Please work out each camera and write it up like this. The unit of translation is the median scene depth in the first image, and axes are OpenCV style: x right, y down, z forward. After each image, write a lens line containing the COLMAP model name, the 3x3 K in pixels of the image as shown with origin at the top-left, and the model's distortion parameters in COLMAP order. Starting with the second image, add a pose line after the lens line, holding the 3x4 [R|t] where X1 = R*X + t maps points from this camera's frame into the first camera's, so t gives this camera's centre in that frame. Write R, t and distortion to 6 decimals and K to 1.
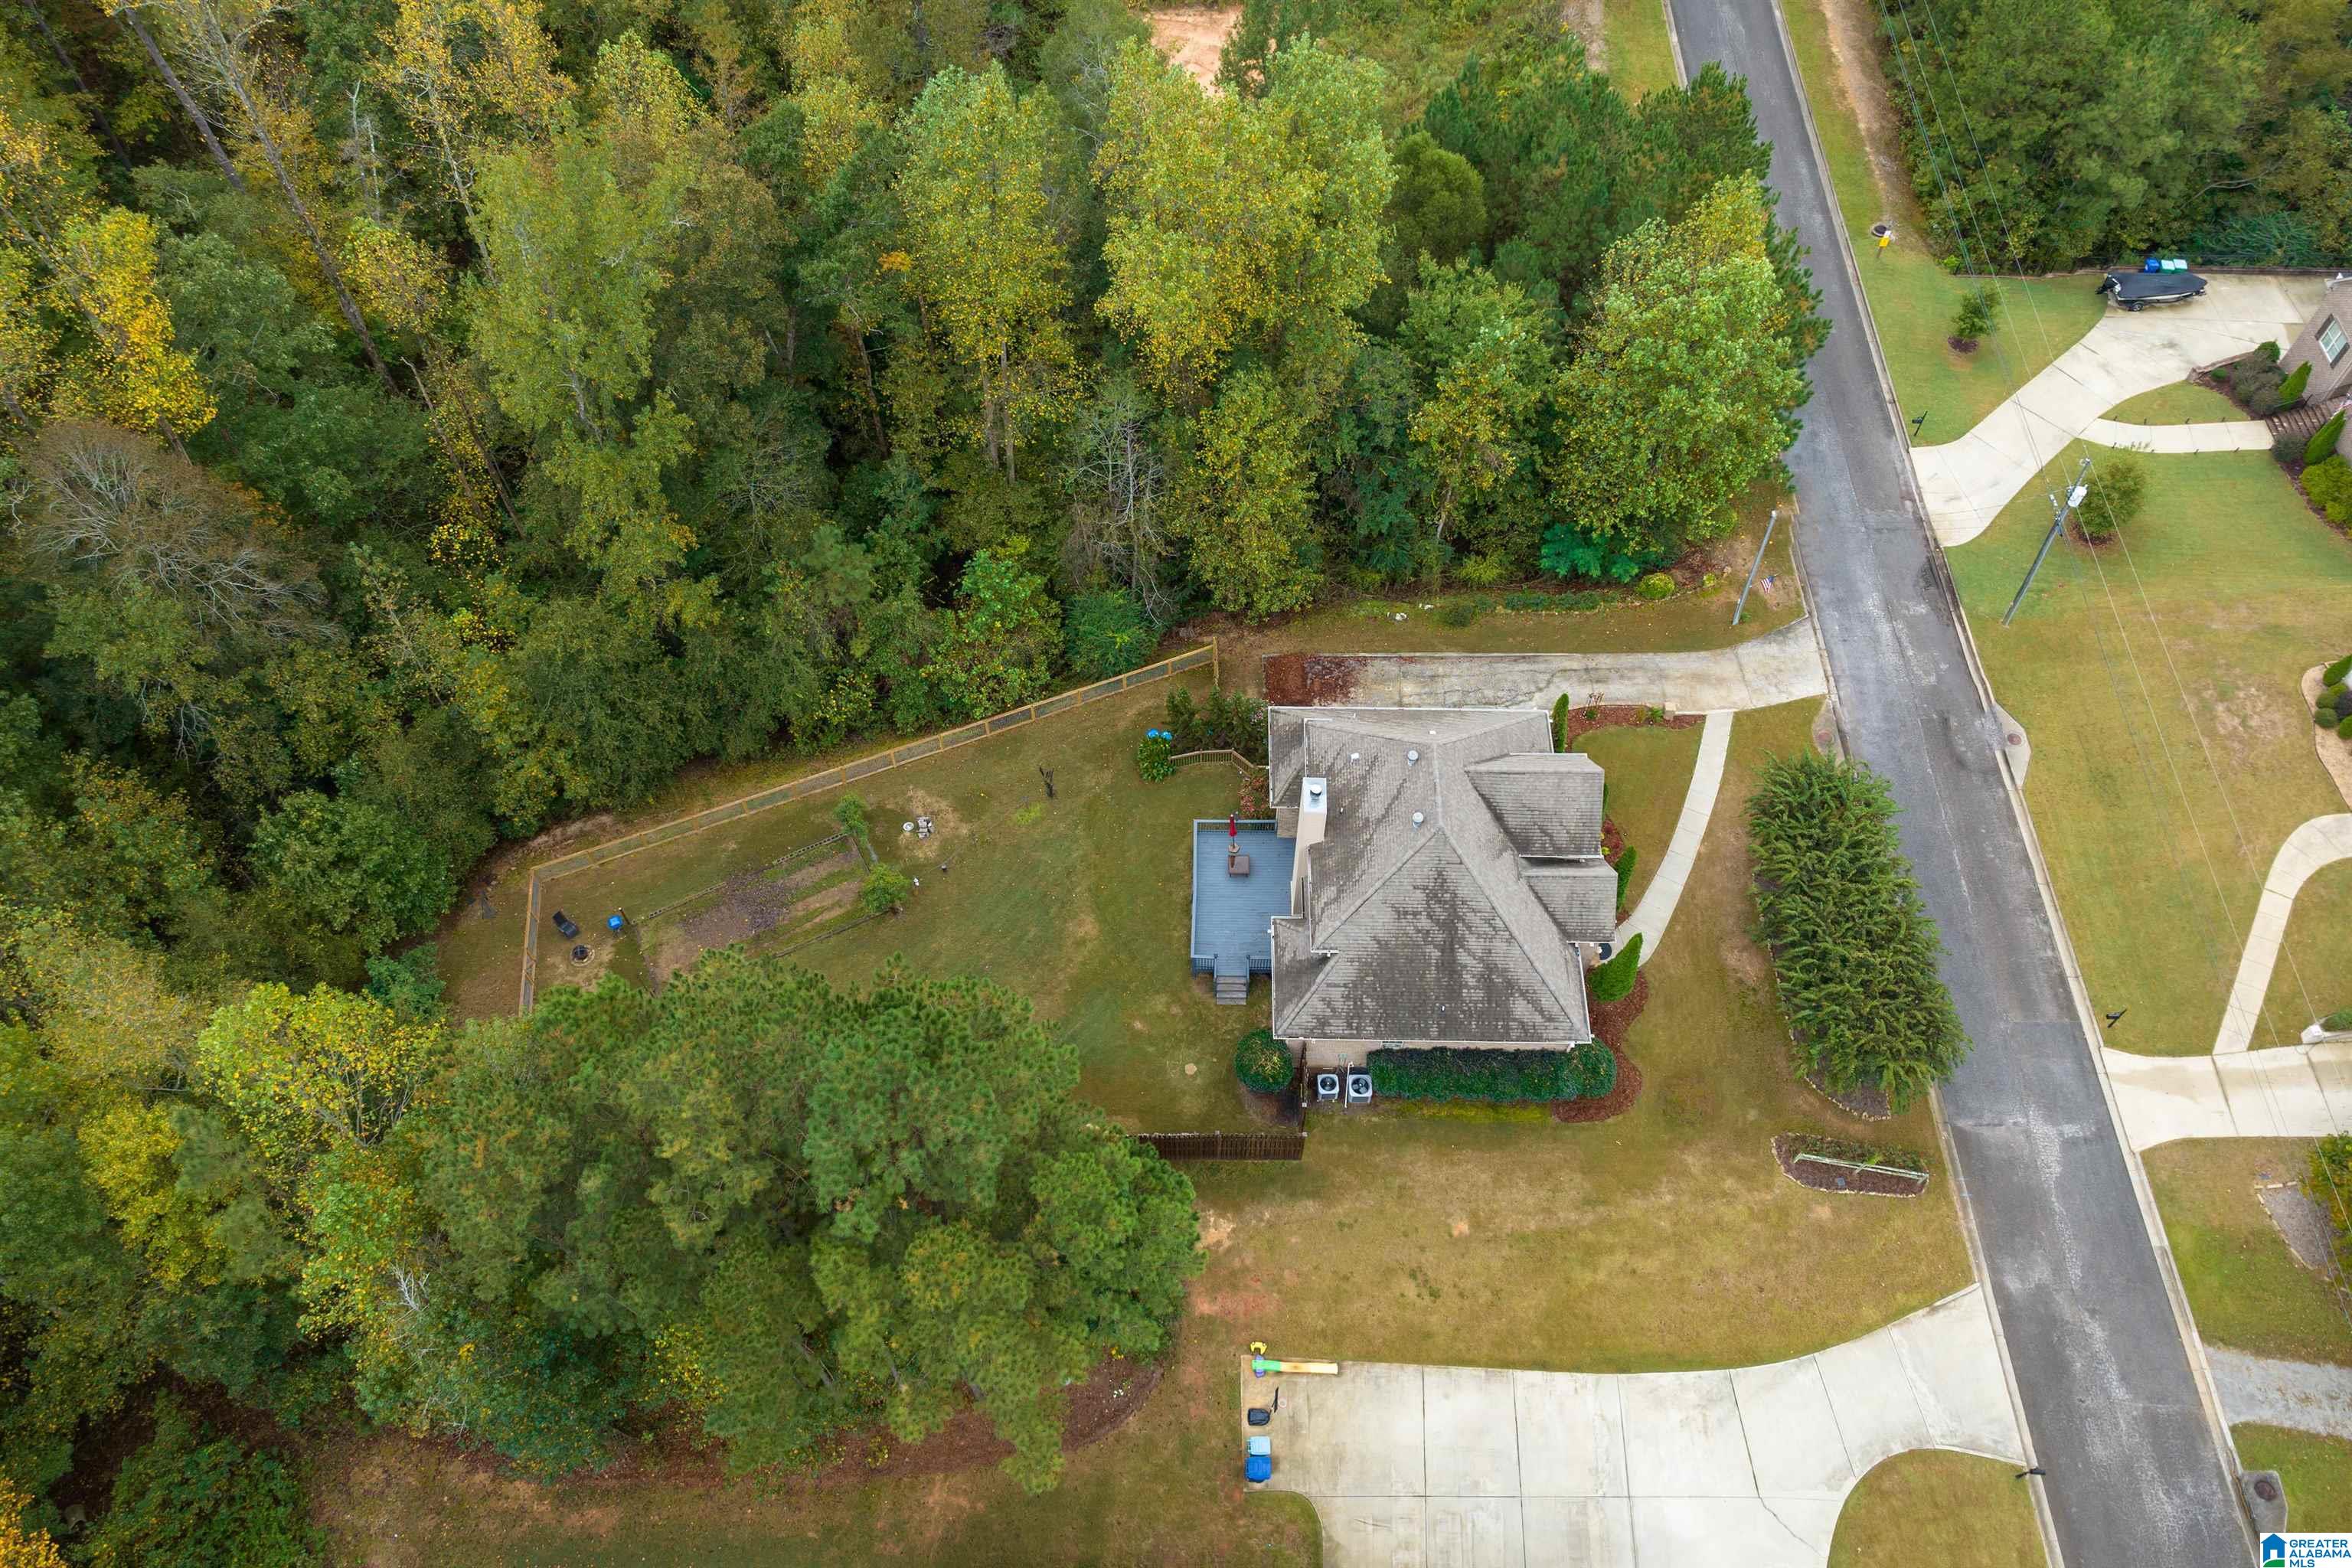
lens RADIAL K [[1672.8, 0, 1171.0], [0, 1672.8, 766.6], [0, 0, 1]] dist [-0.045751, 0.010213]
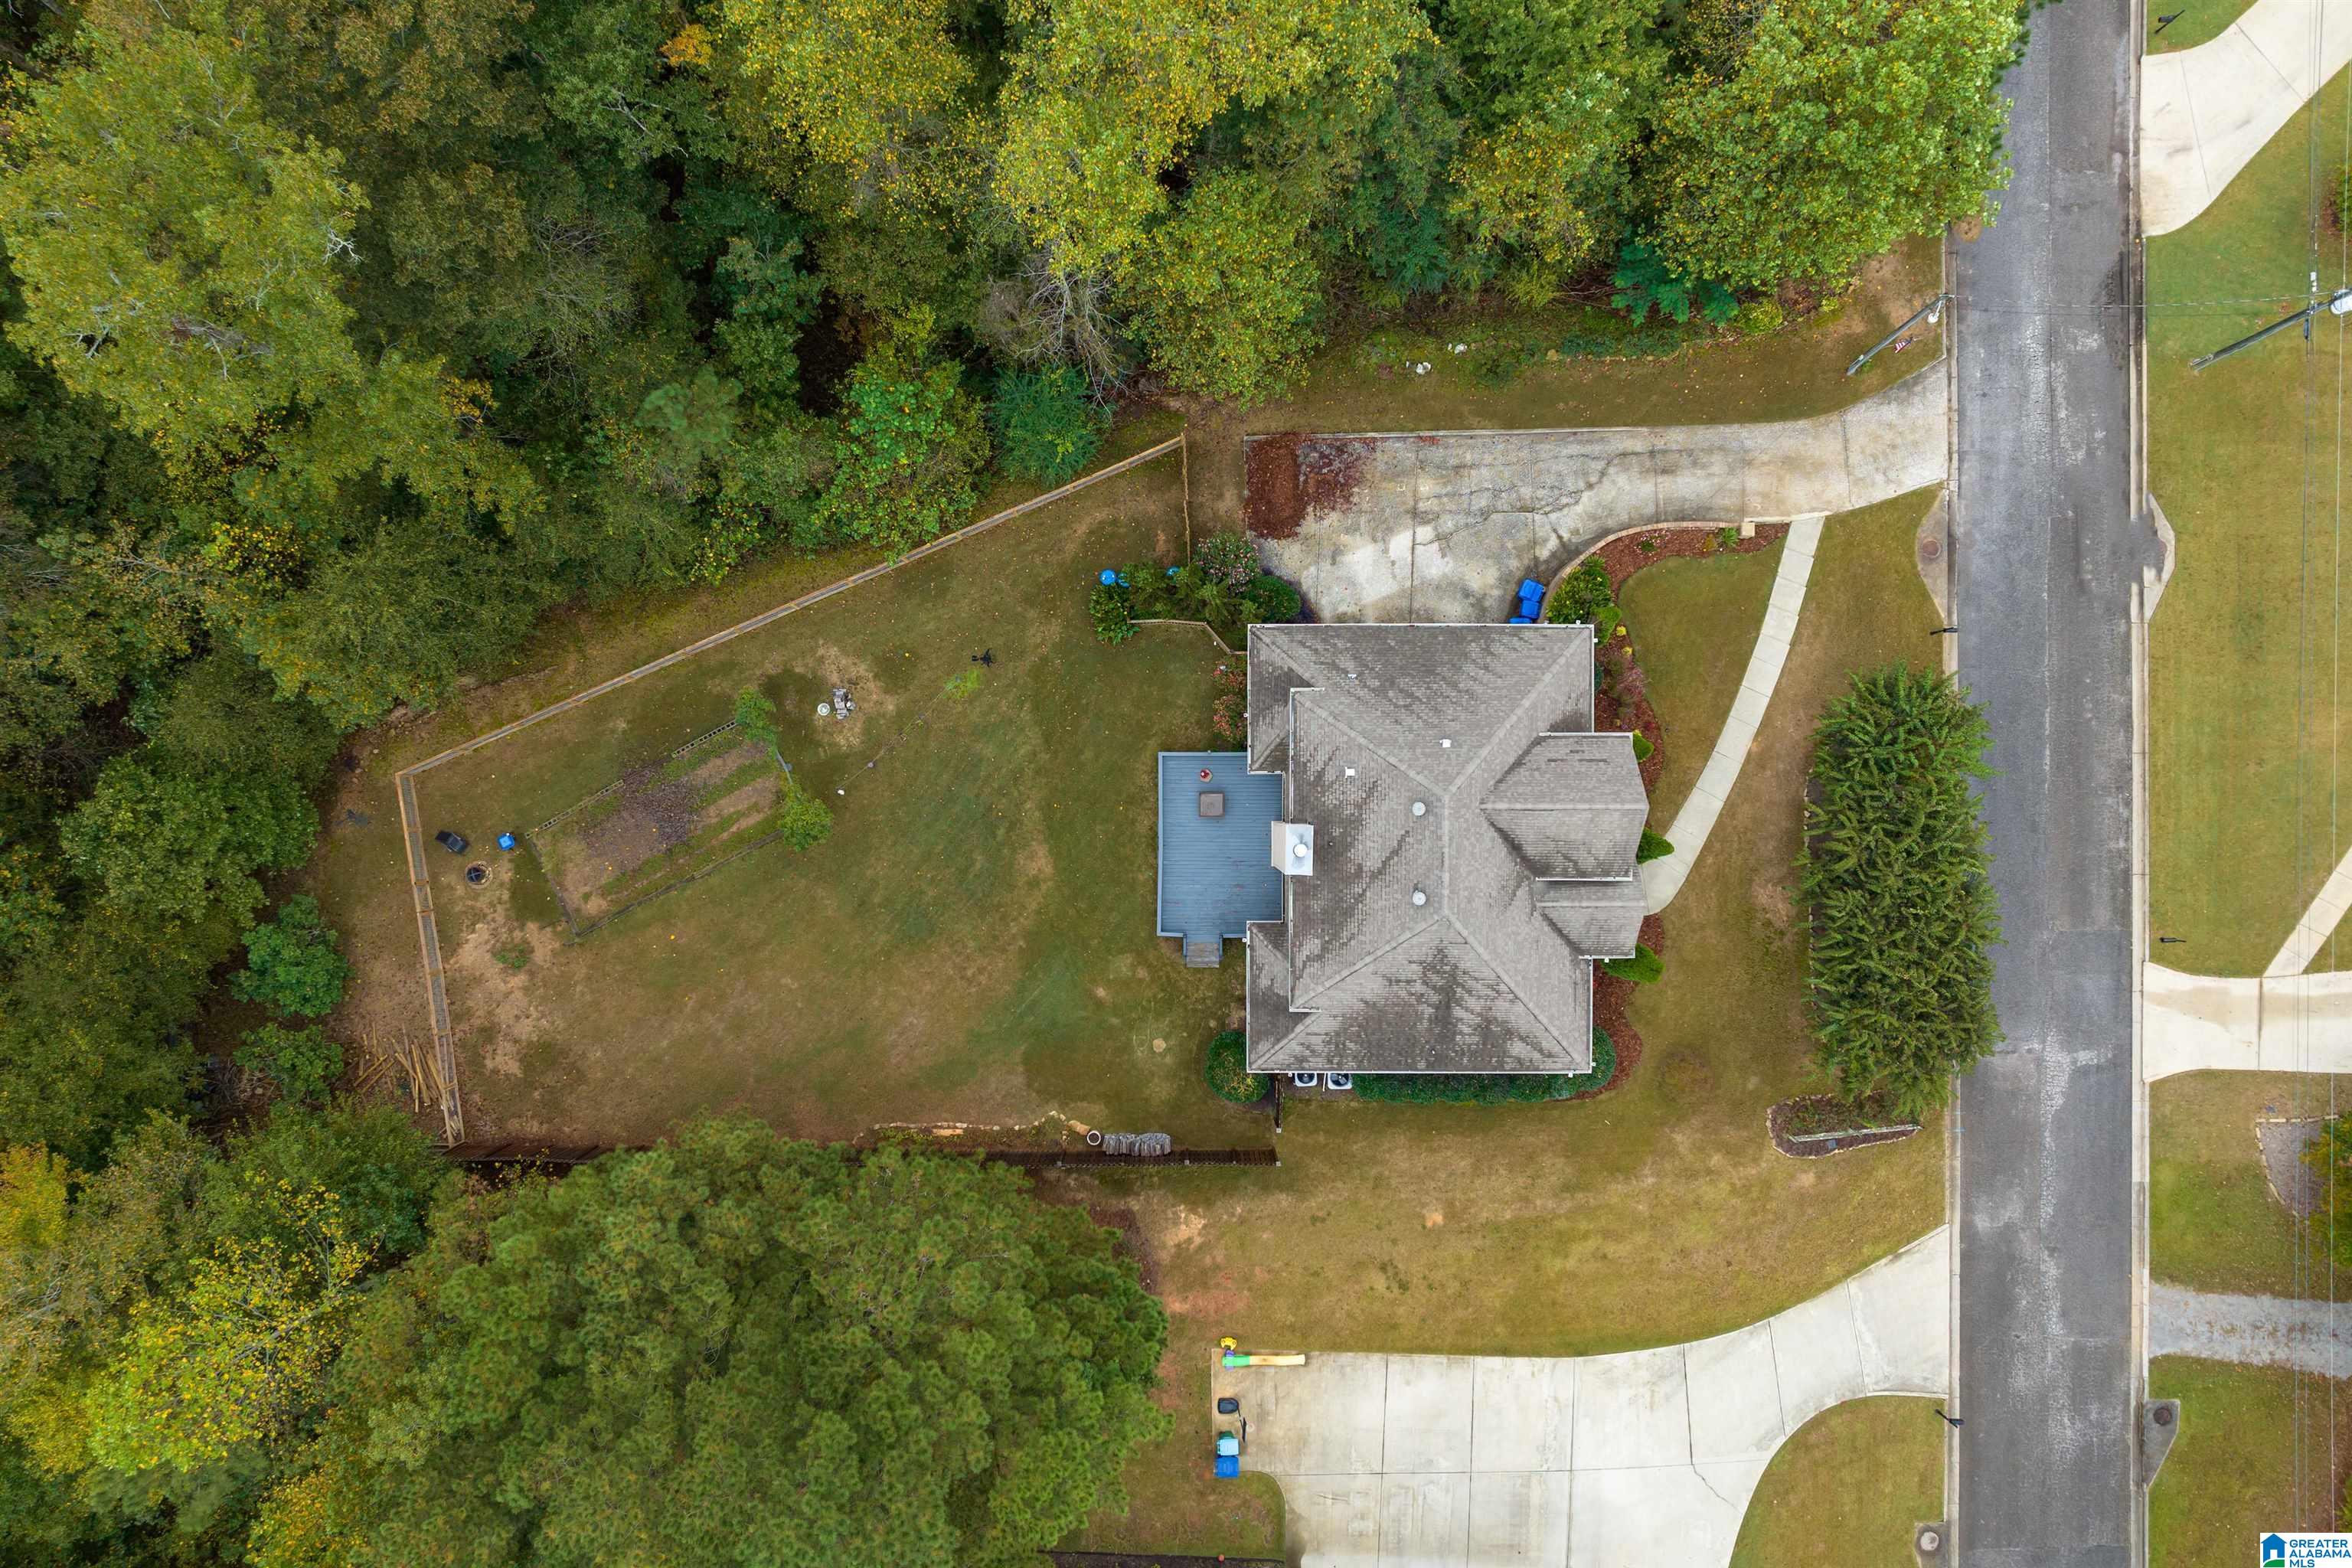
lens RADIAL K [[1672.8, 0, 1176.5], [0, 1672.8, 786.5], [0, 0, 1]] dist [-0.045751, 0.010213]
pose [[0.999826, -0.018645, -0.001004, 0.024659], [0.015880, 0.820801, 0.570993, -0.461421], [-0.009822, -0.570910, 0.820954, 0.312593]]
